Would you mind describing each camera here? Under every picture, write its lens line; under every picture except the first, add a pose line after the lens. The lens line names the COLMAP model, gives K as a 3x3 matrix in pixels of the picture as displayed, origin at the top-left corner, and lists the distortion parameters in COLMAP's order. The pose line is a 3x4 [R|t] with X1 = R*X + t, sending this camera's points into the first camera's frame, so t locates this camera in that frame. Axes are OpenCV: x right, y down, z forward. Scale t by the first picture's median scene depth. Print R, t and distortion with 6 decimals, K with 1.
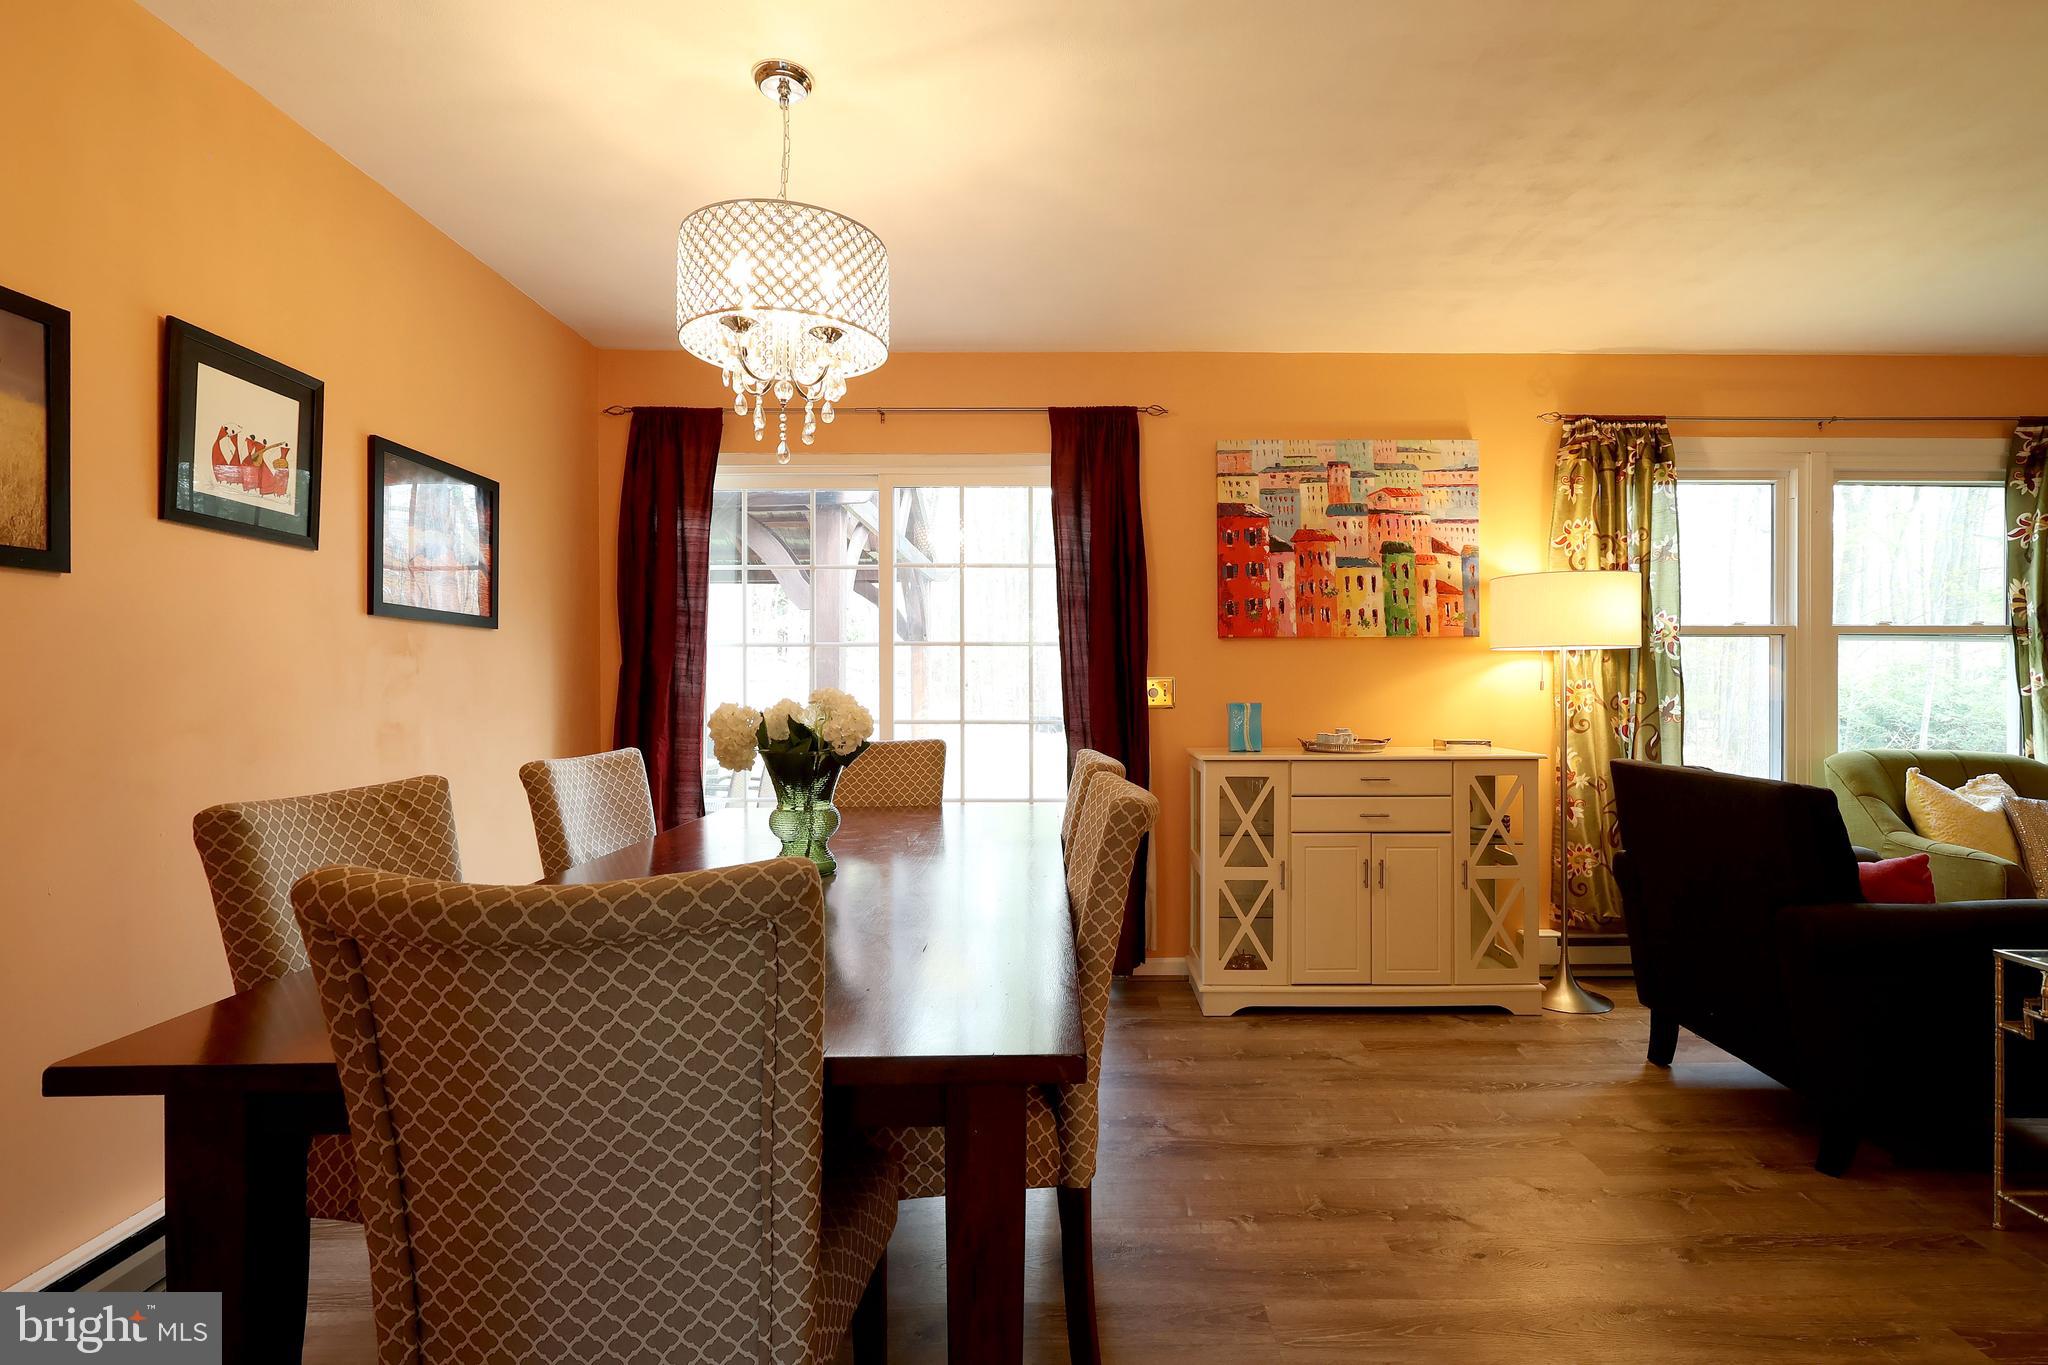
lens RADIAL K [[953.4, 0, 1036.5], [0, 953.4, 684.7], [0, 0, 1]] dist [0.001275, 0.000809]
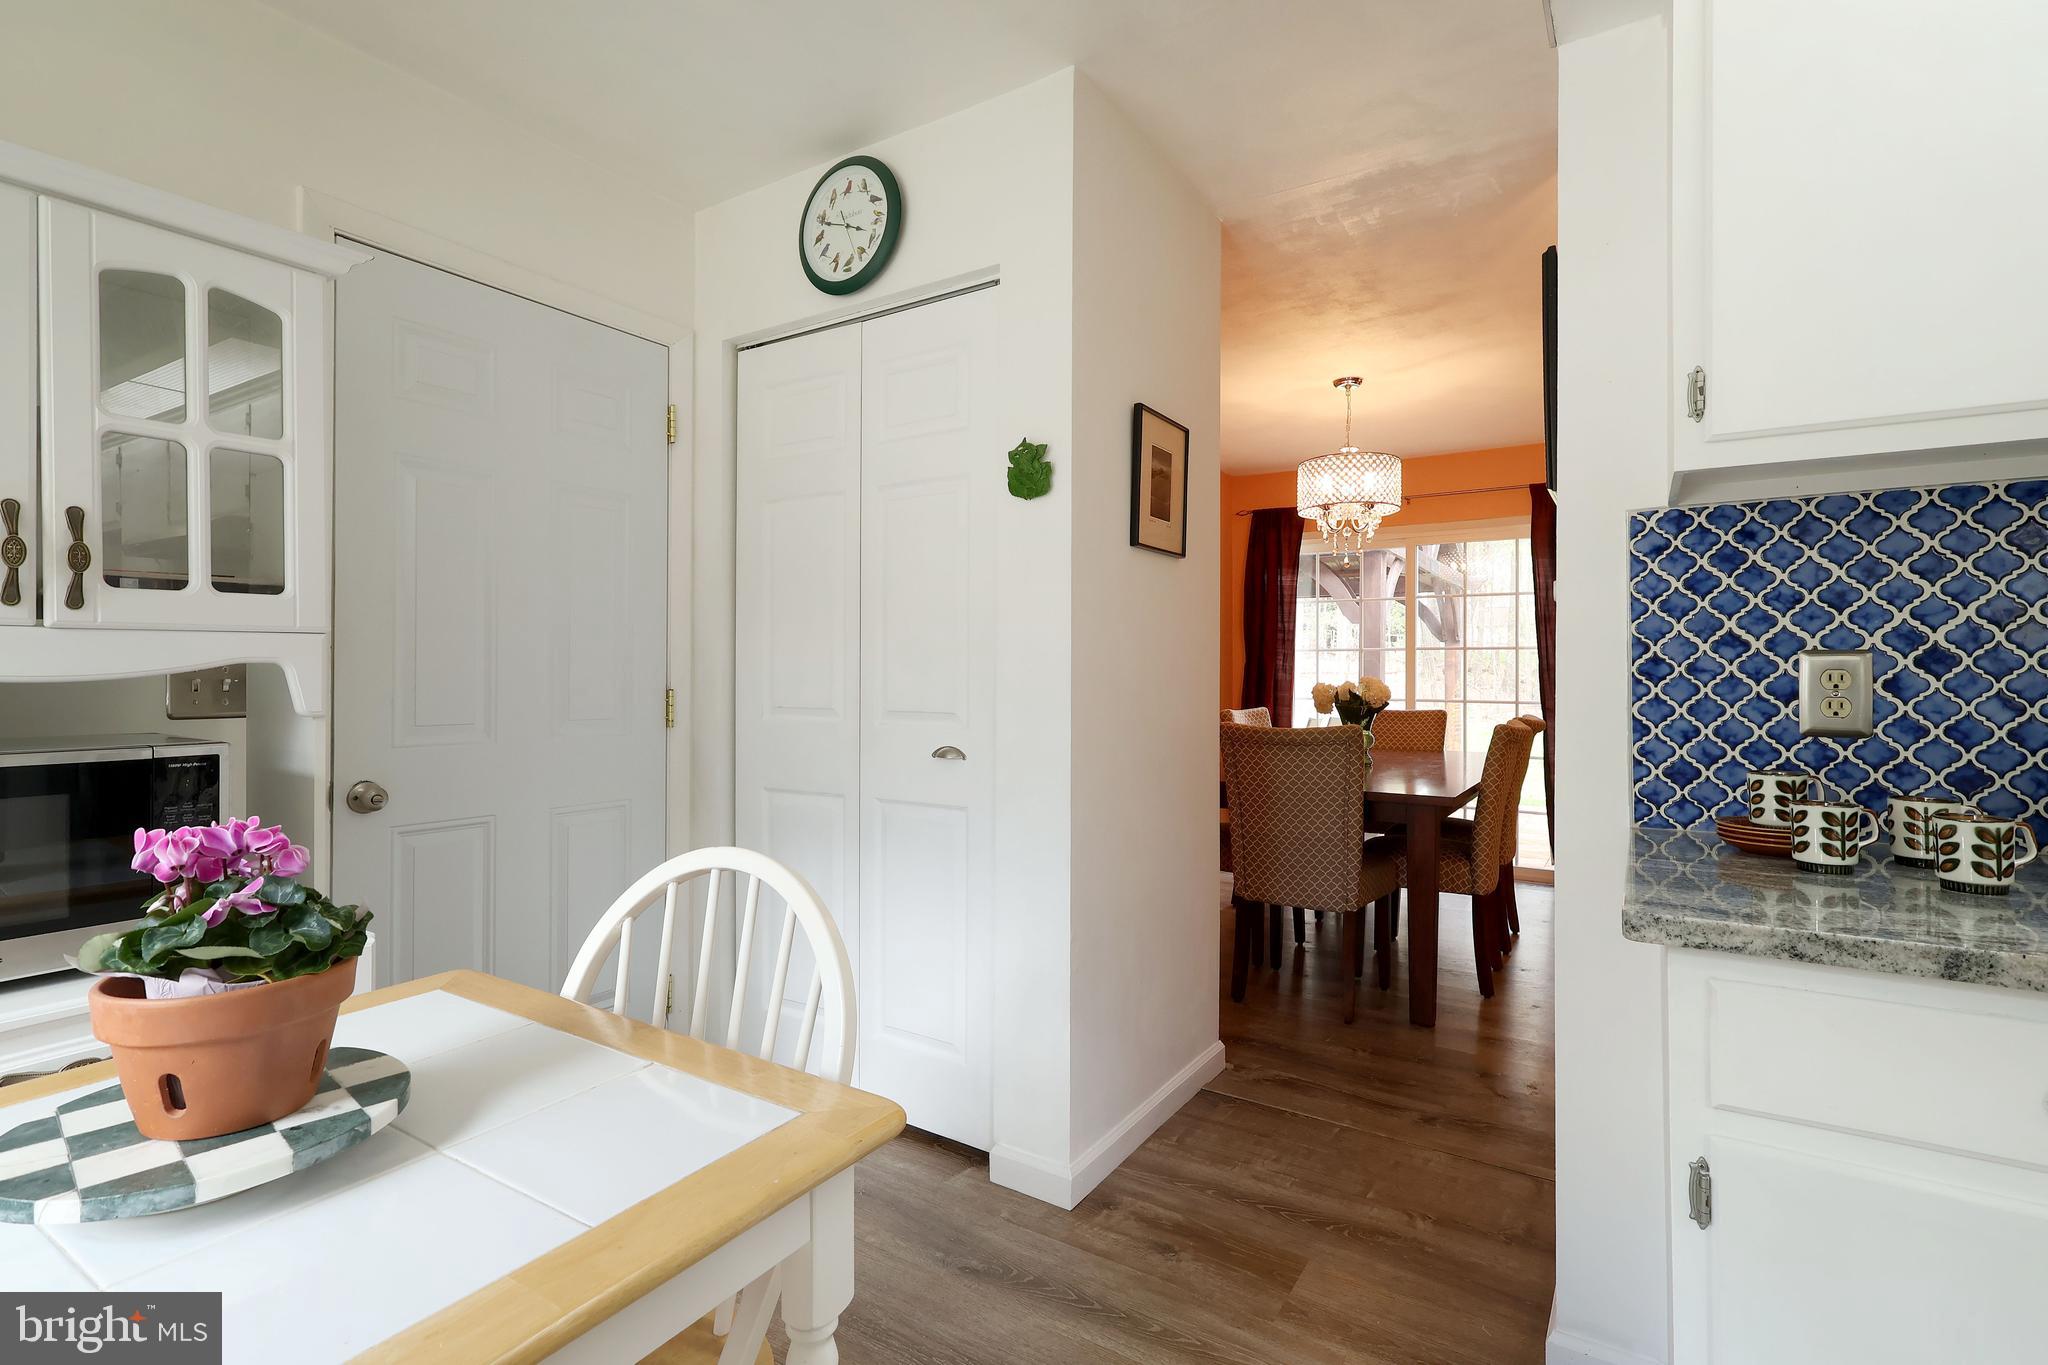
lens RADIAL K [[953.4, 0, 1029.8], [0, 953.4, 669.4], [0, 0, 1]] dist [0.001275, 0.000809]
pose [[0.844070, 0.001510, -0.536231, 0.265792], [-0.005470, 0.999968, -0.005795, 0.005367], [0.536205, 0.007825, 0.844052, -1.123448]]
